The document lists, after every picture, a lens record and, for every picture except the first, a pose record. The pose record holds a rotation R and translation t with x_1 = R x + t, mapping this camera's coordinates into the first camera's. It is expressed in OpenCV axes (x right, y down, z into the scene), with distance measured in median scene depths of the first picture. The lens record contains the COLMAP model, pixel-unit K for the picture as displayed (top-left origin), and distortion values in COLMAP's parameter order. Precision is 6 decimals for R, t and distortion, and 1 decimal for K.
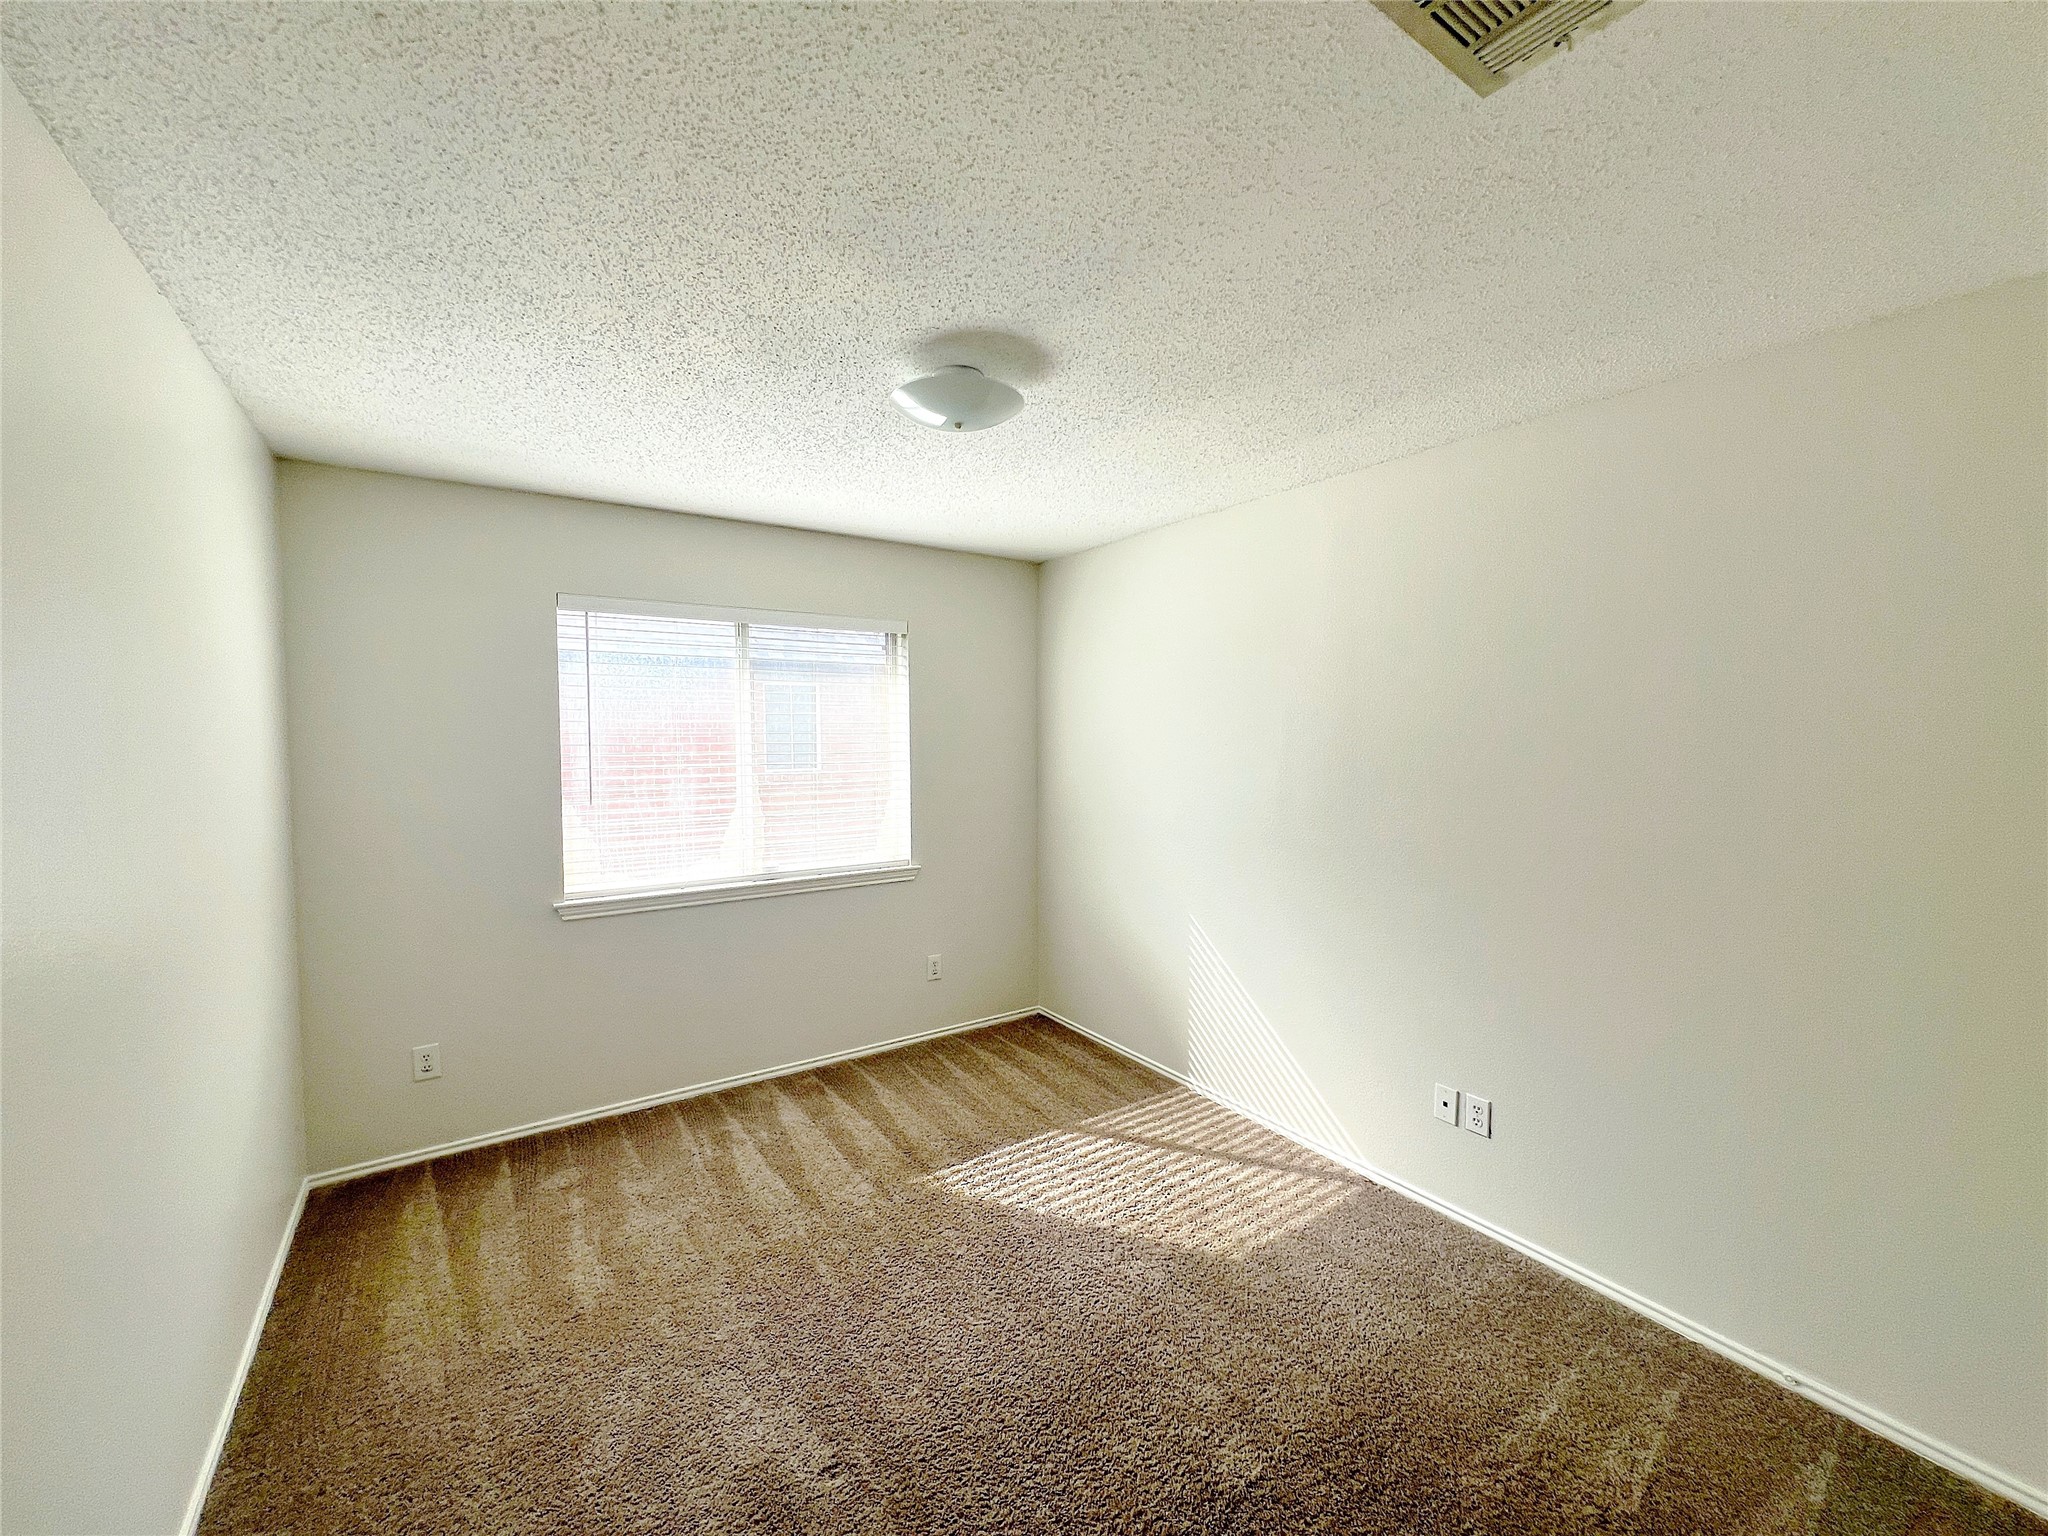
lens RADIAL K [[835.0, 0, 1034.4], [0, 835.0, 767.7], [0, 0, 1]] dist [0.003167, -0.000500]
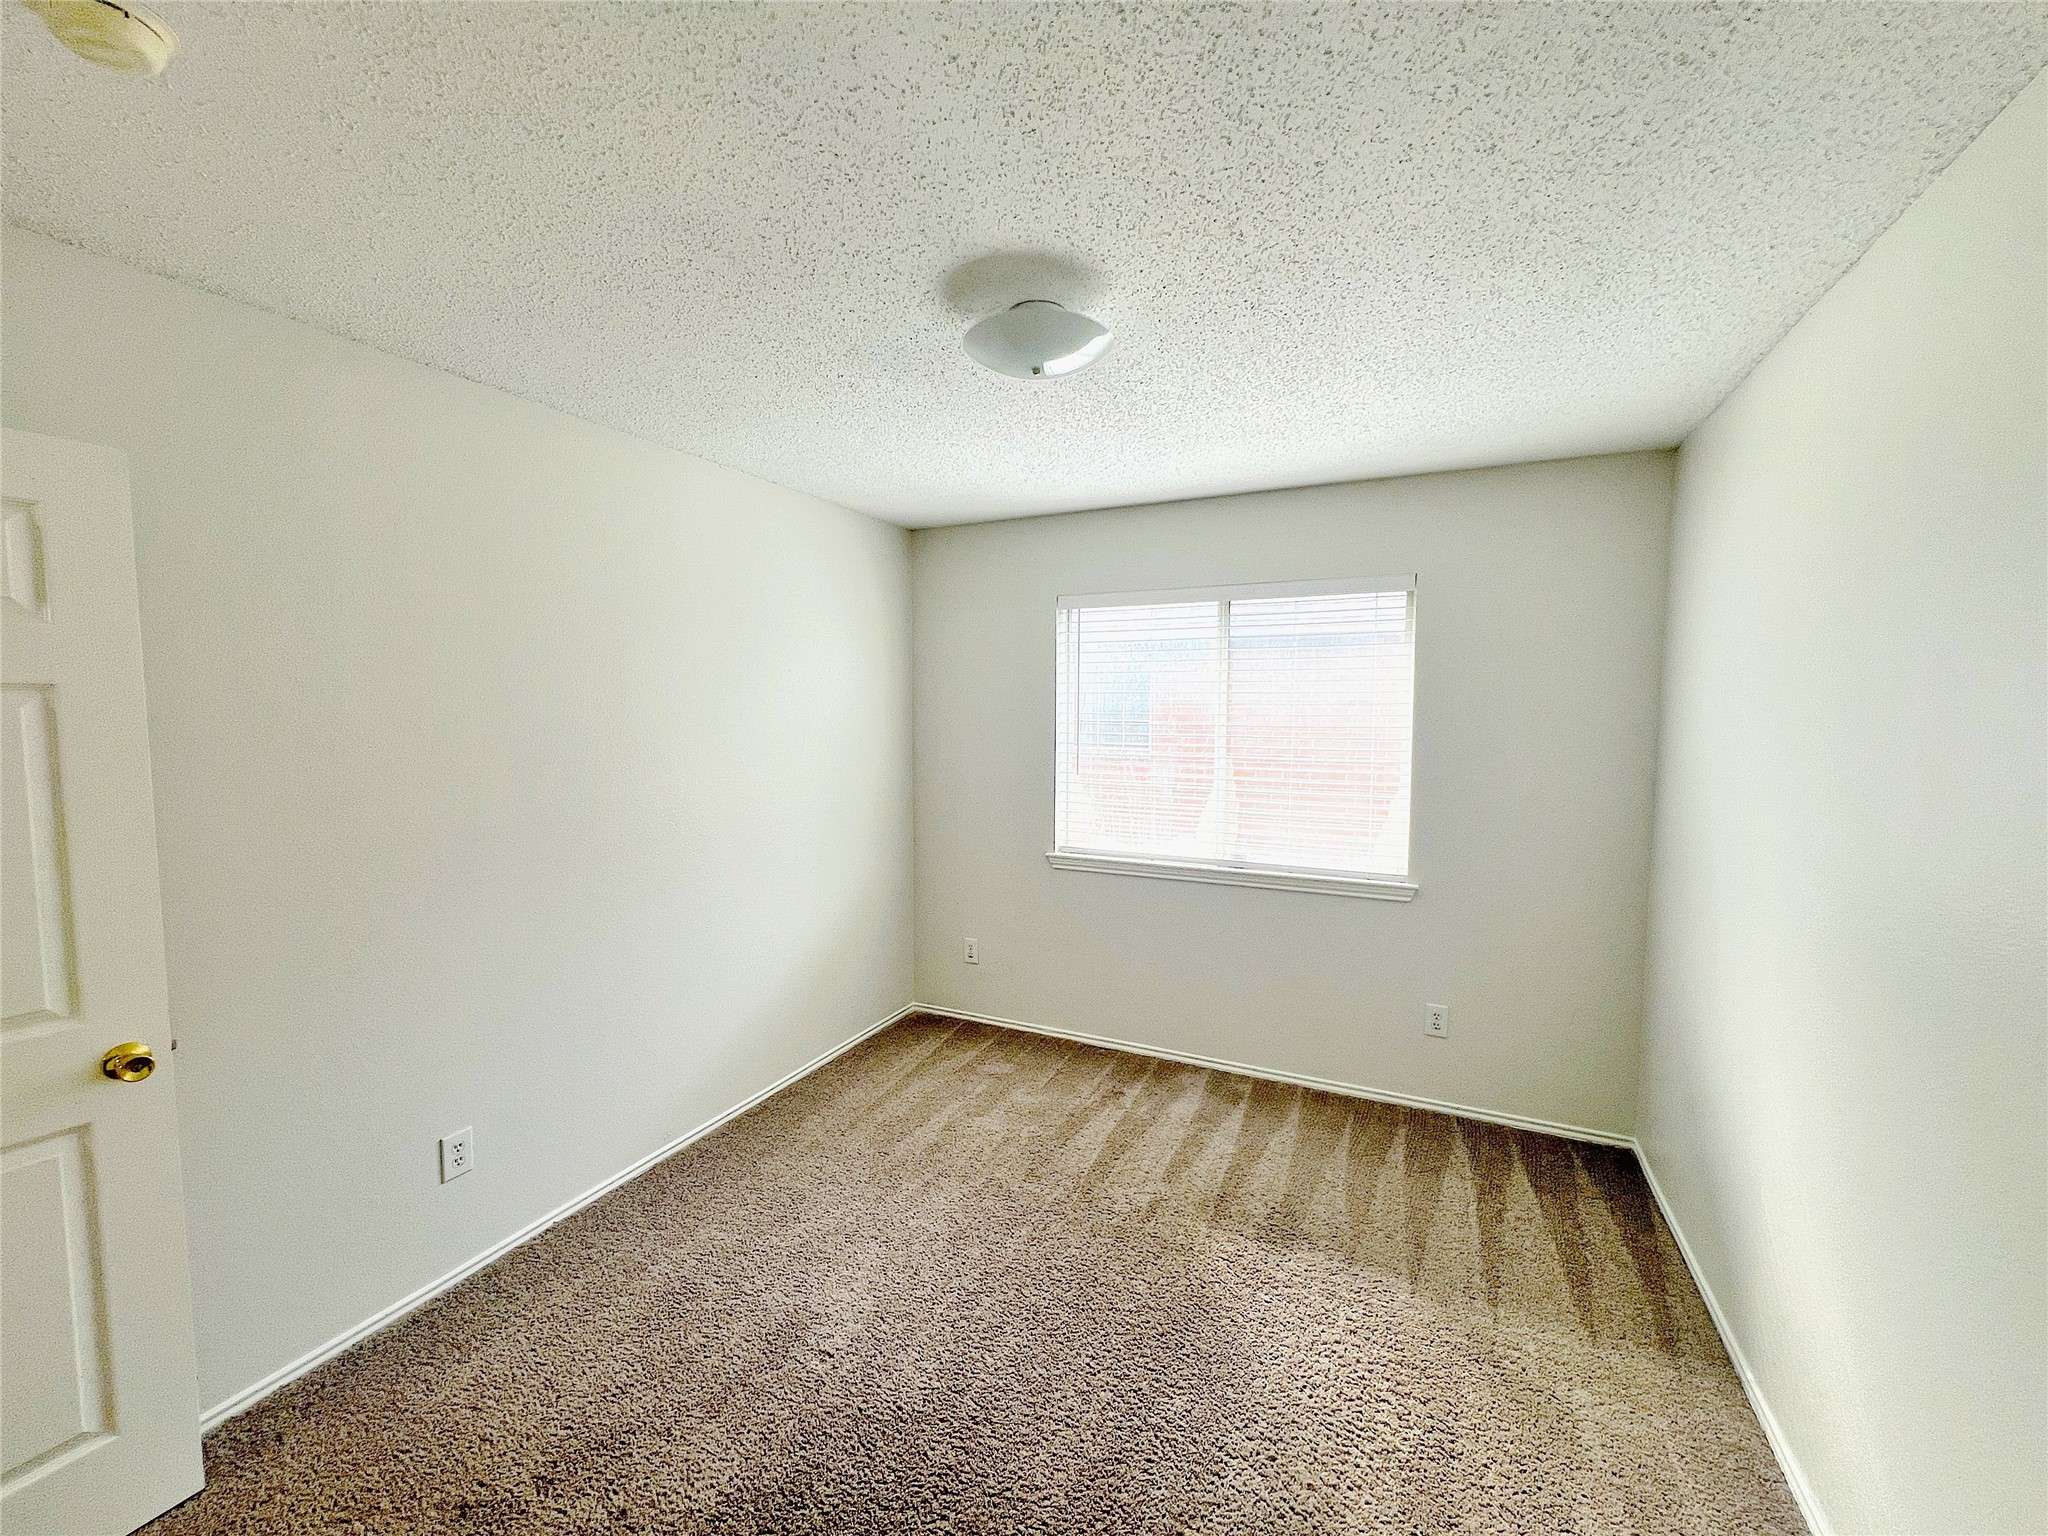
lens RADIAL K [[835.0, 0, 1039.2], [0, 835.0, 761.5], [0, 0, 1]] dist [0.003167, -0.000500]
pose [[0.485896, 0.046576, -0.872775, 0.427237], [-0.051089, 0.998385, 0.024837, 0.001298], [0.872522, 0.032521, 0.487491, 0.350066]]
